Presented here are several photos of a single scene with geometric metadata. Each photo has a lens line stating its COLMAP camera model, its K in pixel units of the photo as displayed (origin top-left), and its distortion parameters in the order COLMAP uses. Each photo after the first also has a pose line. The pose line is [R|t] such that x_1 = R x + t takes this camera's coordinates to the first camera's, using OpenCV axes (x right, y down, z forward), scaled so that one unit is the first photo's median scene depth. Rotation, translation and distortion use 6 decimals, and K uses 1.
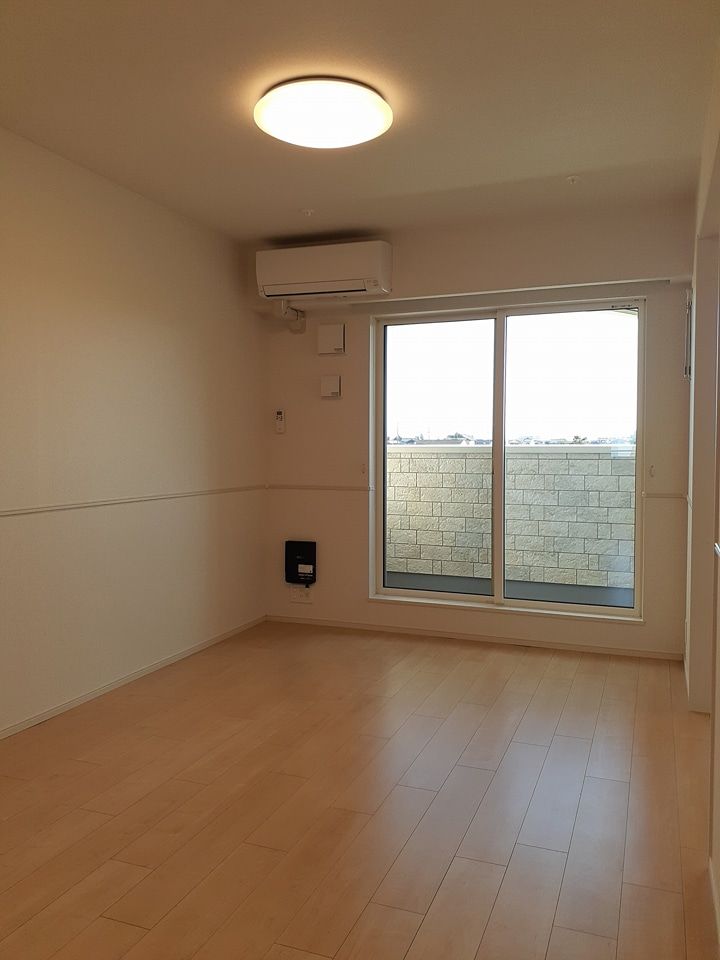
lens RADIAL K [[797.0, 0, 358.0], [0, 797.0, 484.2], [0, 0, 1]] dist [0.041153, -0.062927]
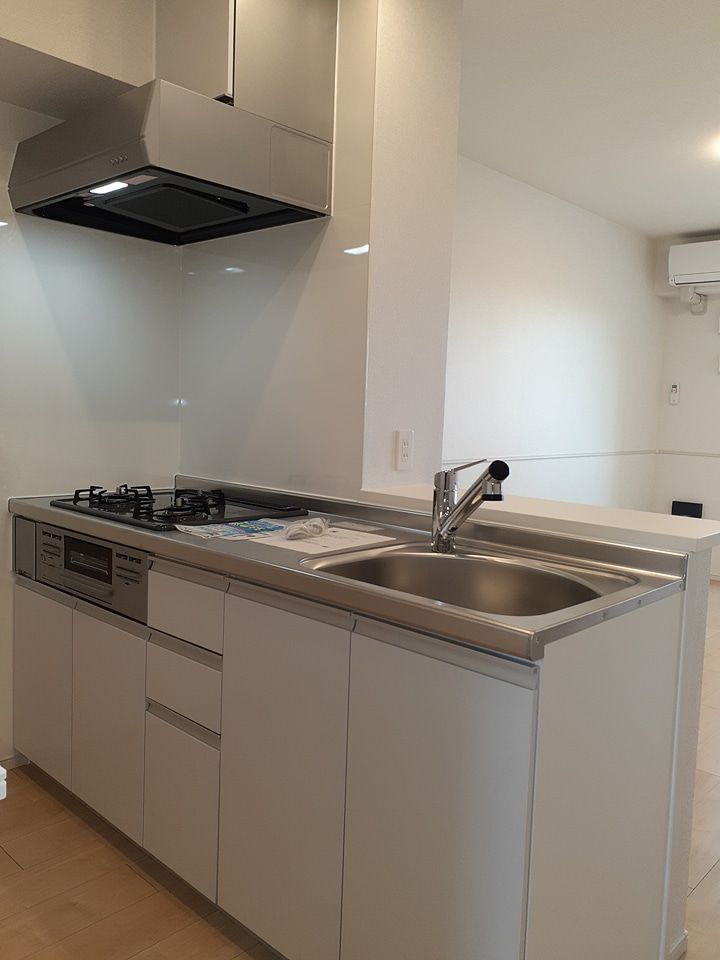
lens RADIAL K [[797.0, 0, 356.8], [0, 797.0, 474.0], [0, 0, 1]] dist [0.041153, -0.062927]
pose [[0.927574, 0.049530, -0.370342, -0.099553], [-0.039478, 0.998619, 0.034678, 0.014355], [0.371548, -0.017547, 0.928248, -0.239596]]
